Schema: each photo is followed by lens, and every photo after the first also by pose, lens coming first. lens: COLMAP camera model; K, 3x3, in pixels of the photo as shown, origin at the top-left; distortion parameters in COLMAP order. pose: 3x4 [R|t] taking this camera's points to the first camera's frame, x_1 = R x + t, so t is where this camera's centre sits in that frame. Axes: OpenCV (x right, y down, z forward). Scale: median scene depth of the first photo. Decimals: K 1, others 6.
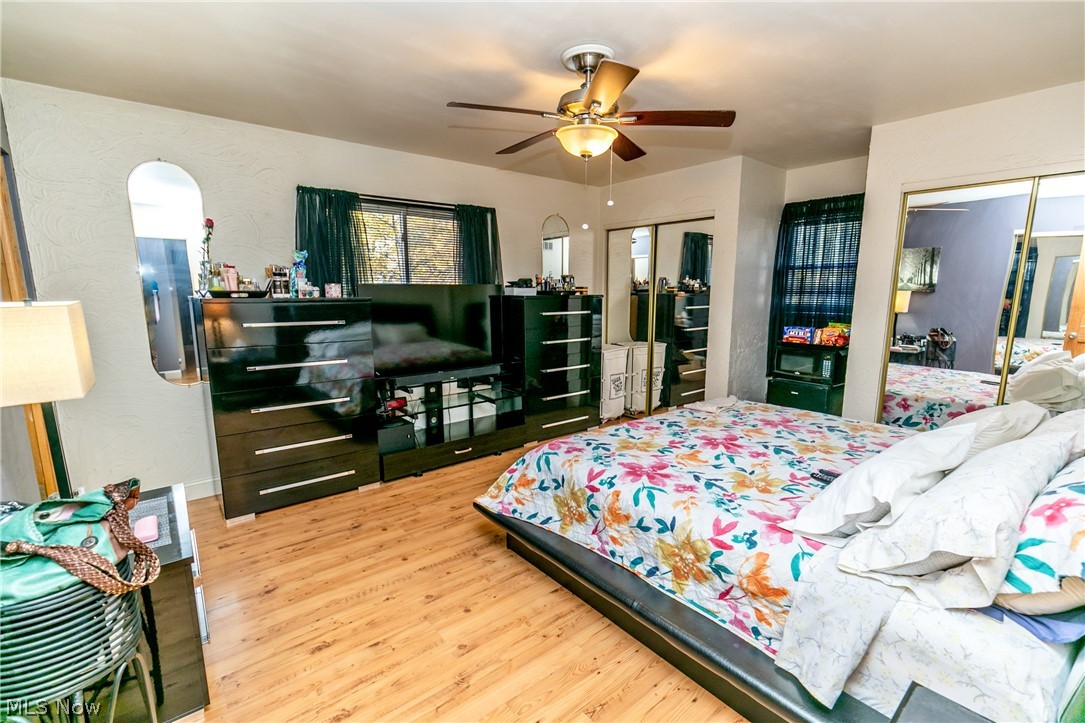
lens RADIAL K [[481.2, 0, 540.7], [0, 481.2, 362.9], [0, 0, 1]] dist [0.007015, -0.001091]
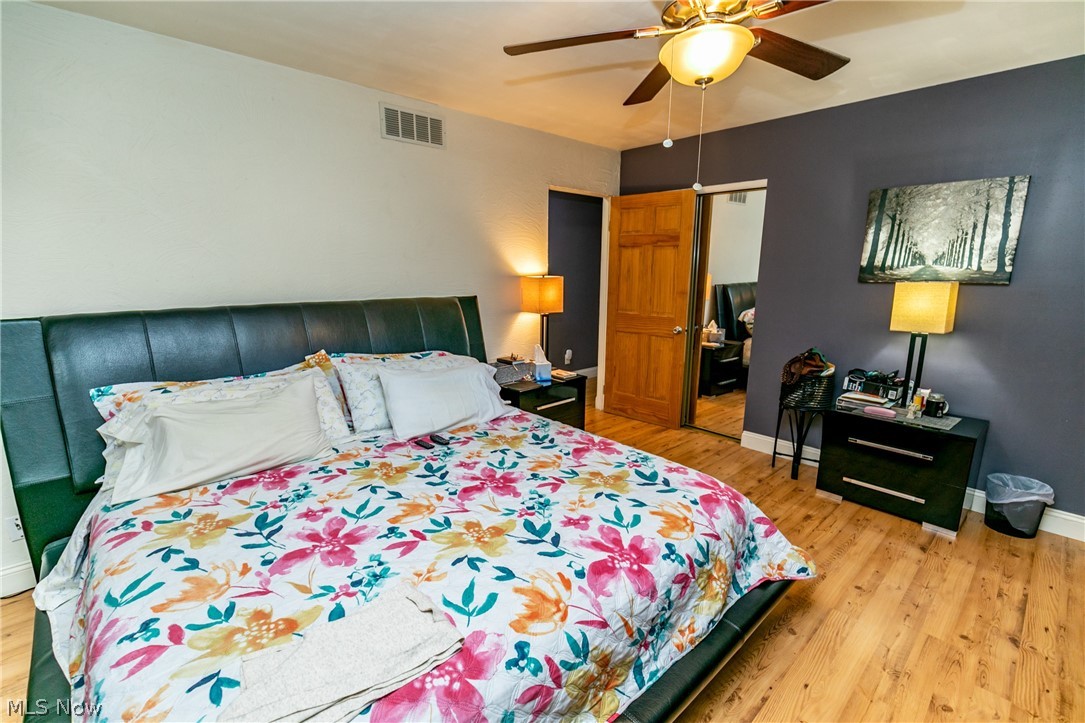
lens RADIAL K [[481.2, 0, 544.9], [0, 481.2, 359.2], [0, 0, 1]] dist [0.007015, -0.001091]
pose [[-0.998543, 0.006029, -0.053627, 0.151522], [-0.013751, 0.932513, 0.360875, -0.271674], [0.052184, 0.361086, -0.931071, 1.563118]]
